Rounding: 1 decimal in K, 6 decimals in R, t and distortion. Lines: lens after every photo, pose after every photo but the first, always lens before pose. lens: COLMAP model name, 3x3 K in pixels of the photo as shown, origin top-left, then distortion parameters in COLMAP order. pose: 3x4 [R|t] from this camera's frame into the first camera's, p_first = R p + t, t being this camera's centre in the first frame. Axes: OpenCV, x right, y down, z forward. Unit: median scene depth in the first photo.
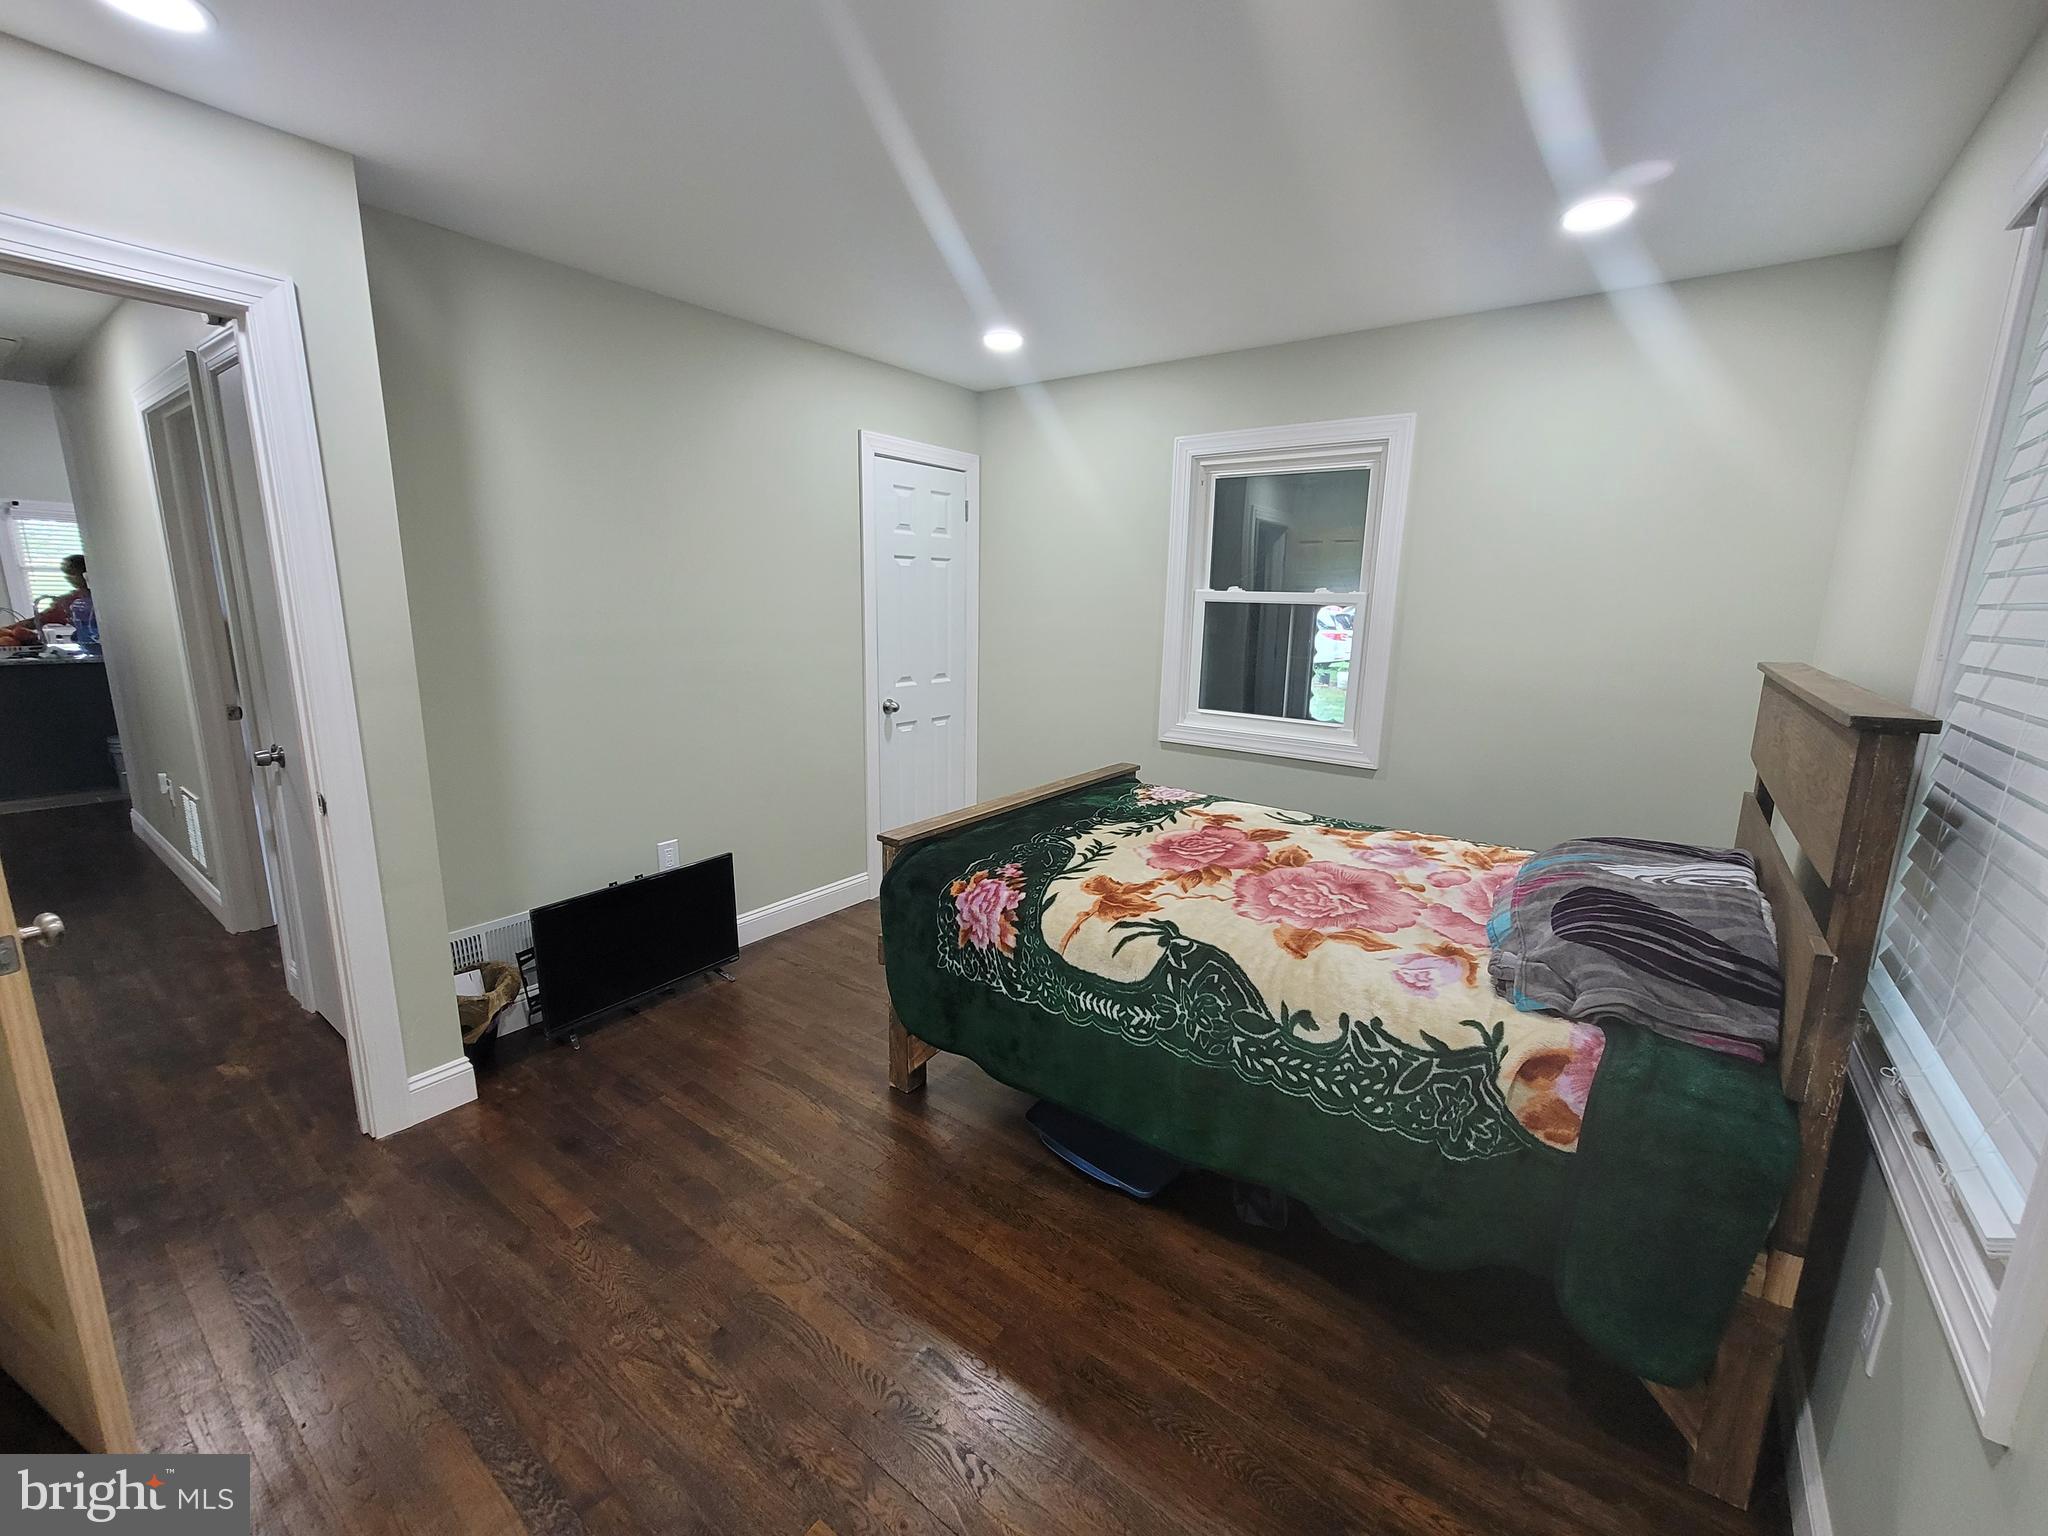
lens RADIAL K [[835.2, 0, 1024.9], [0, 835.2, 763.3], [0, 0, 1]] dist [-0.004208, 0.000583]
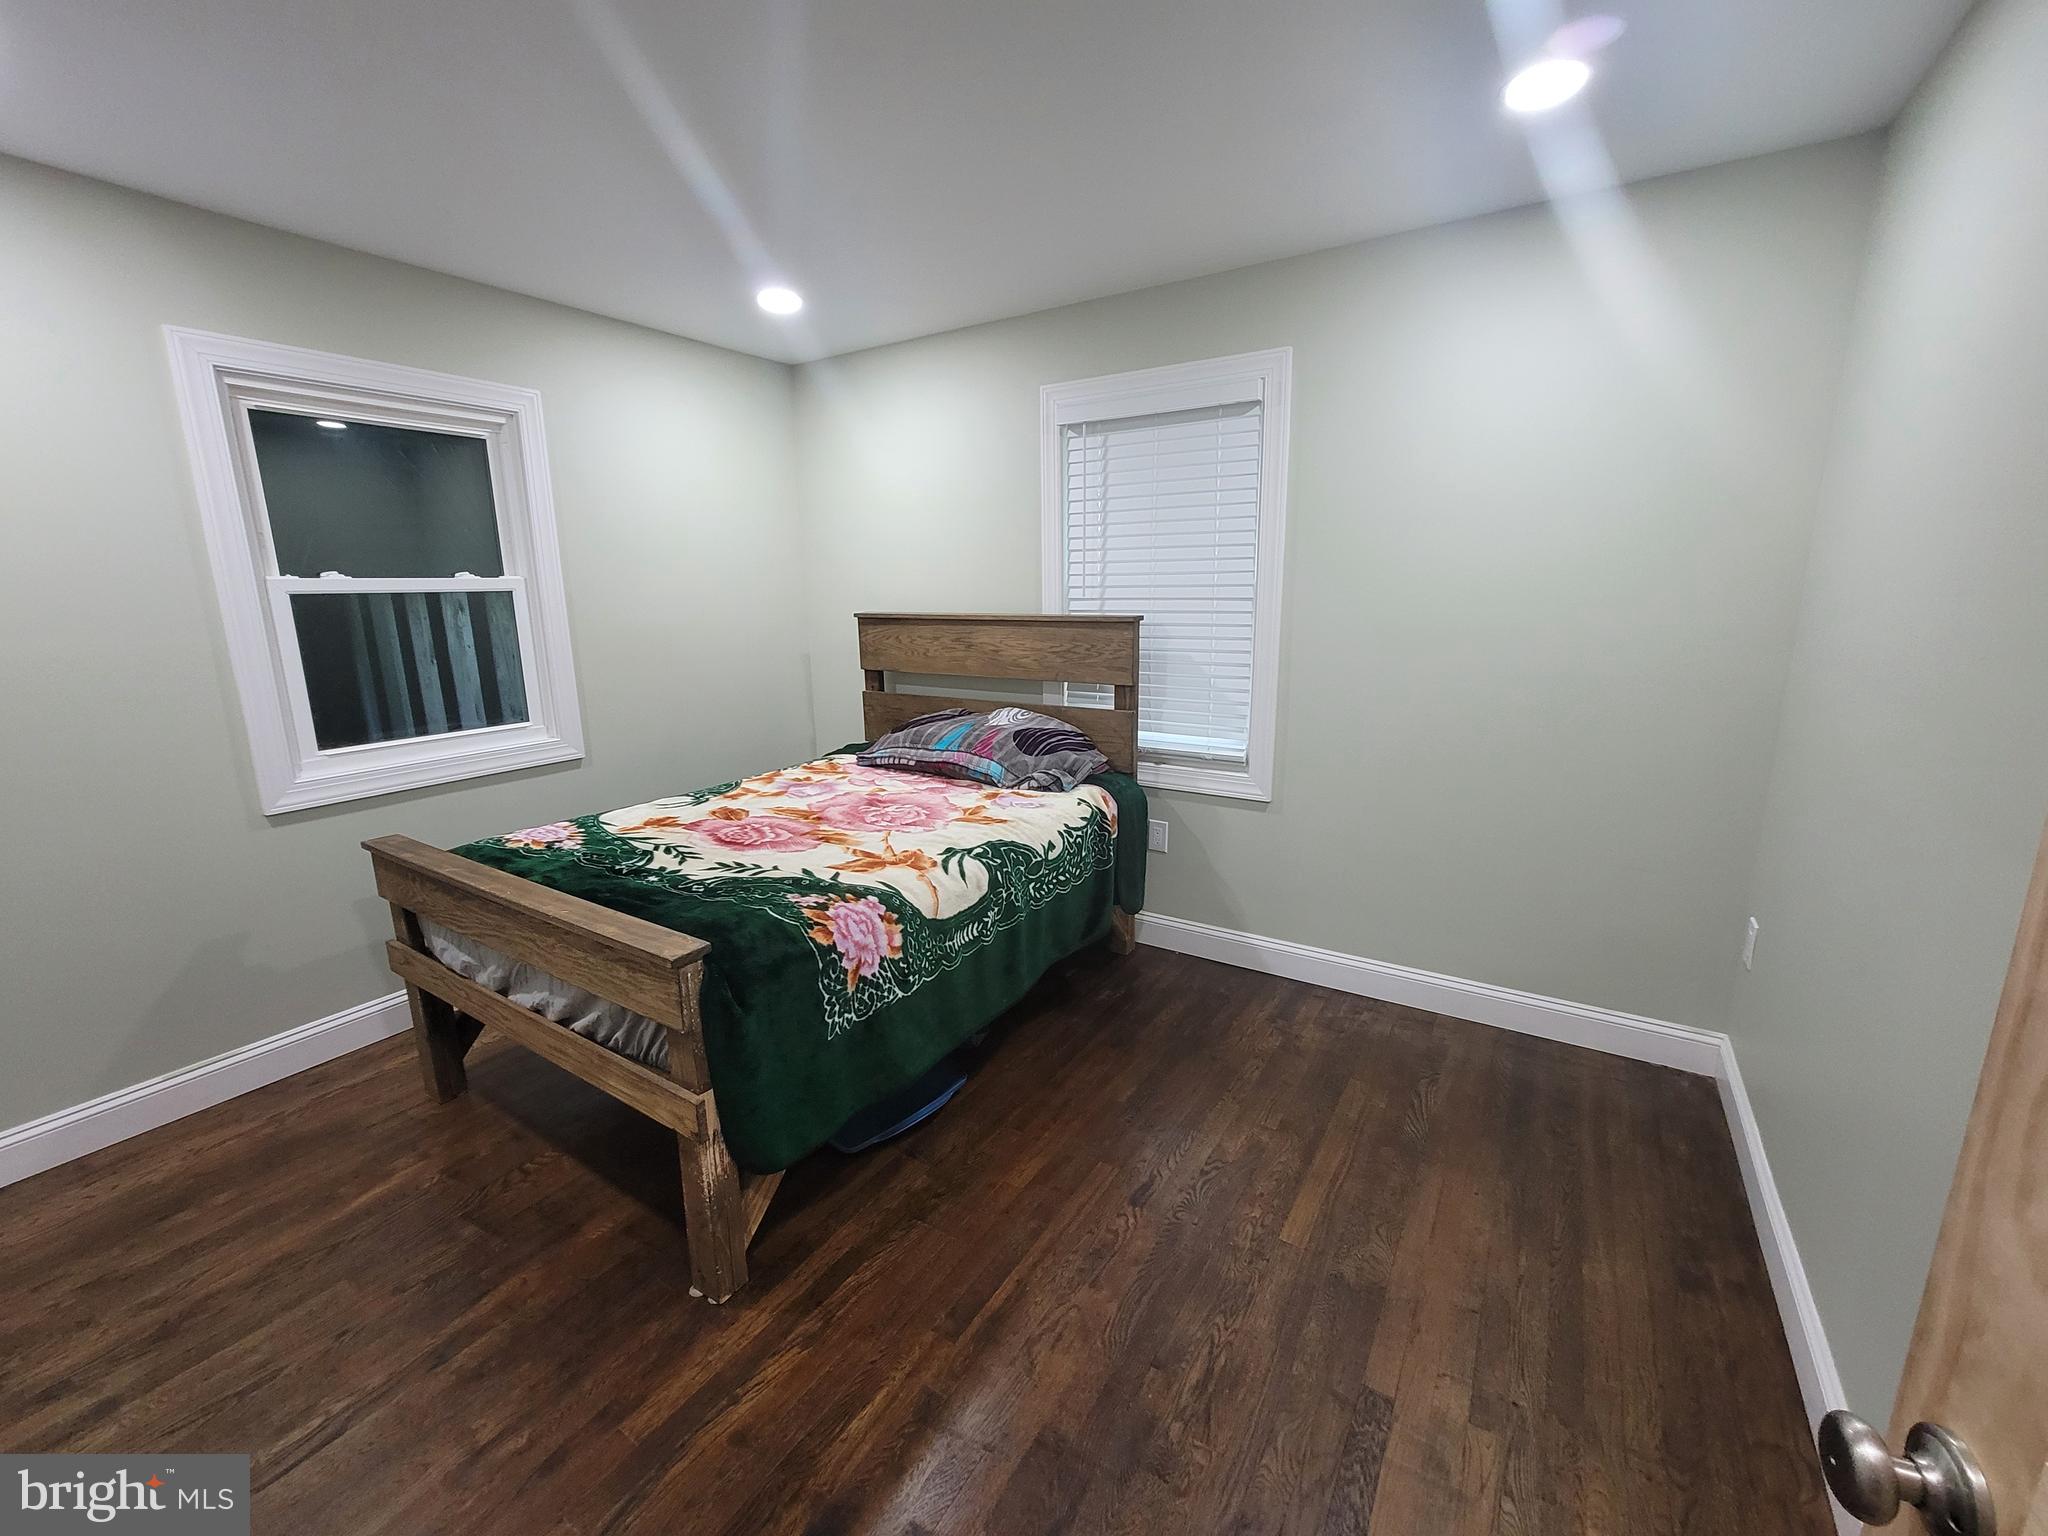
lens RADIAL K [[835.2, 0, 1024.9], [0, 835.2, 763.3], [0, 0, 1]] dist [-0.004208, 0.000583]
pose [[-0.070748, -0.229292, 0.970783, -0.887153], [0.210526, 0.947867, 0.239222, -0.174343], [-0.975025, 0.221299, -0.018788, 0.806789]]
